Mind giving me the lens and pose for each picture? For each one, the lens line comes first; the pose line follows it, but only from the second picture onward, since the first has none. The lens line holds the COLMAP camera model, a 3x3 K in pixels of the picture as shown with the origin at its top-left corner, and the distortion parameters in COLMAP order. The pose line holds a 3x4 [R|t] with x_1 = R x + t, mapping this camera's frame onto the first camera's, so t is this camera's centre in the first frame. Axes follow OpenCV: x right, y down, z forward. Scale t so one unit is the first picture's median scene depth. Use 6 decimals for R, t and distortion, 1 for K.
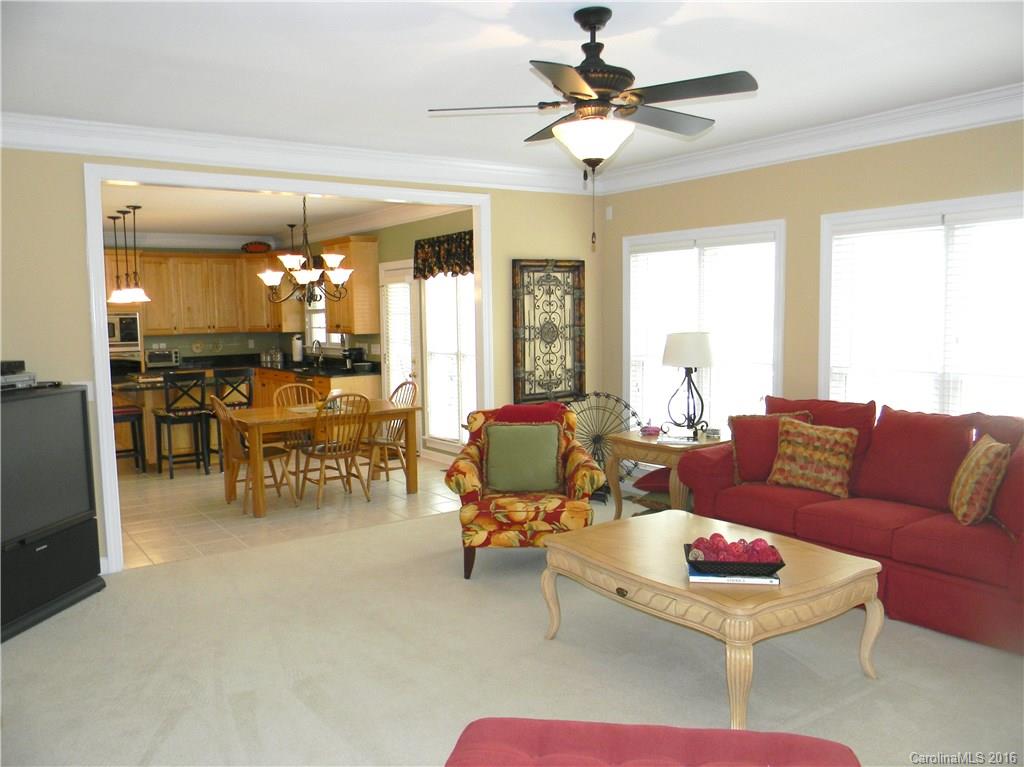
lens RADIAL K [[814.2, 0, 508.5], [0, 814.2, 385.8], [0, 0, 1]] dist [0.001652, -0.012271]
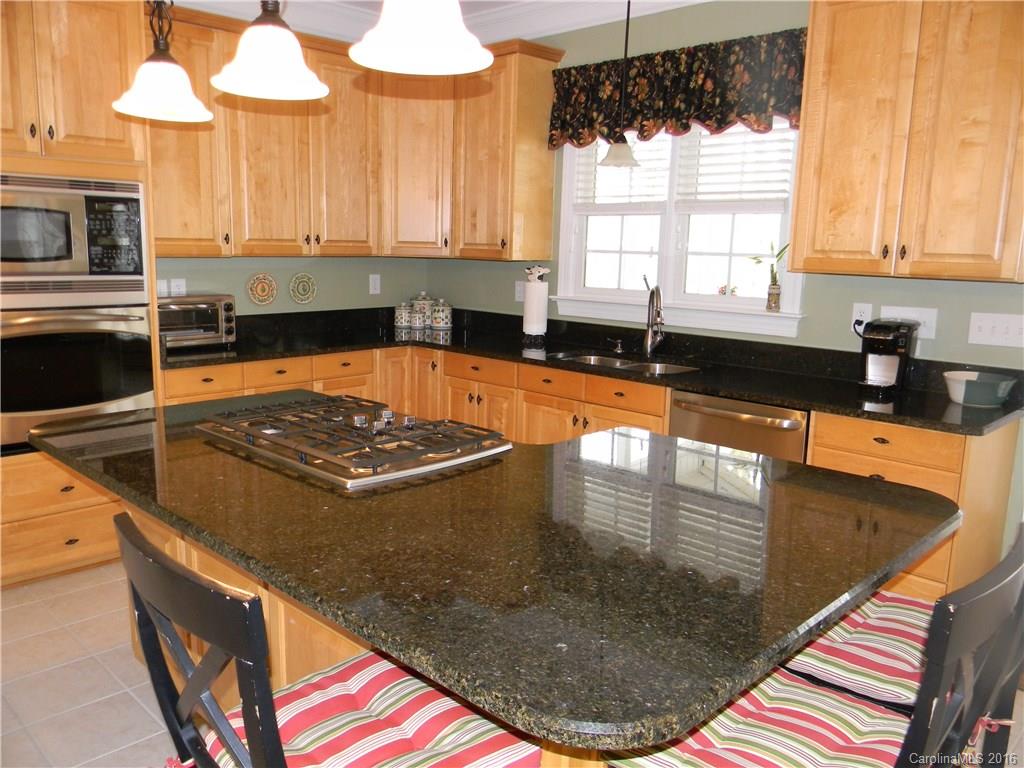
lens RADIAL K [[814.2, 0, 509.1], [0, 814.2, 385.8], [0, 0, 1]] dist [0.001652, -0.012271]
pose [[0.982173, 0.007387, 0.187832, -0.347252], [-0.023080, 0.996406, 0.081496, -0.037437], [-0.186555, -0.084378, 0.978814, 0.610023]]
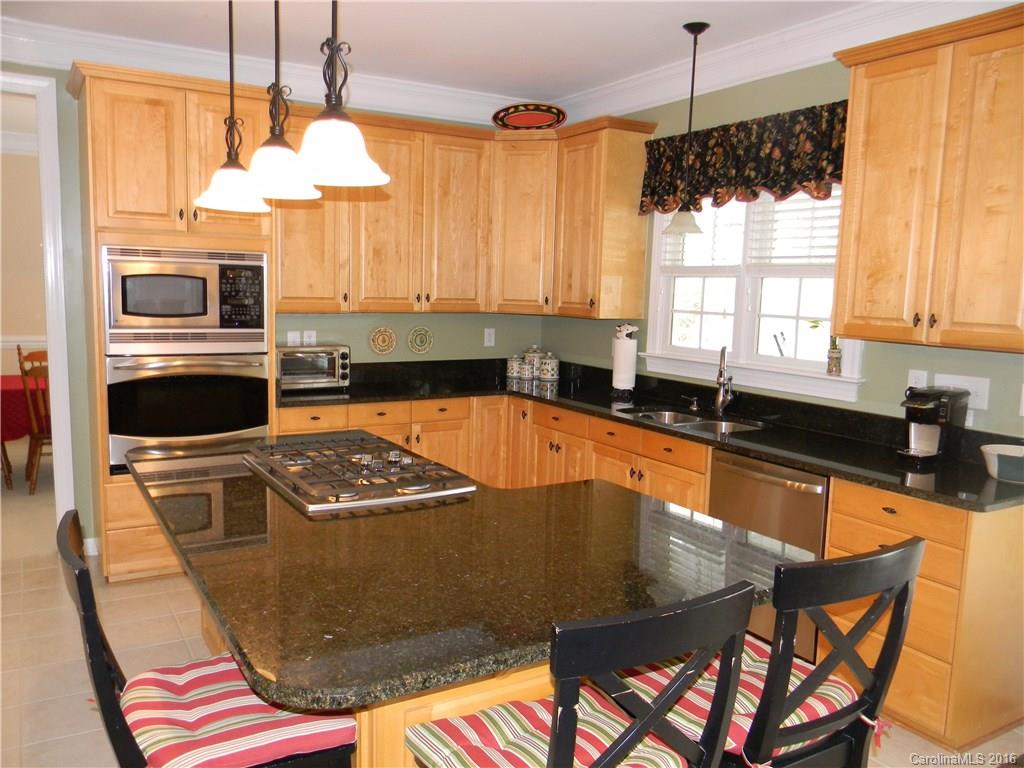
lens RADIAL K [[814.2, 0, 509.6], [0, 814.2, 383.6], [0, 0, 1]] dist [0.001652, -0.012271]
pose [[0.996107, 0.053601, -0.069986, -0.288764], [-0.051550, 0.998196, 0.030789, -0.042894], [0.071510, -0.027061, 0.997073, 0.579382]]
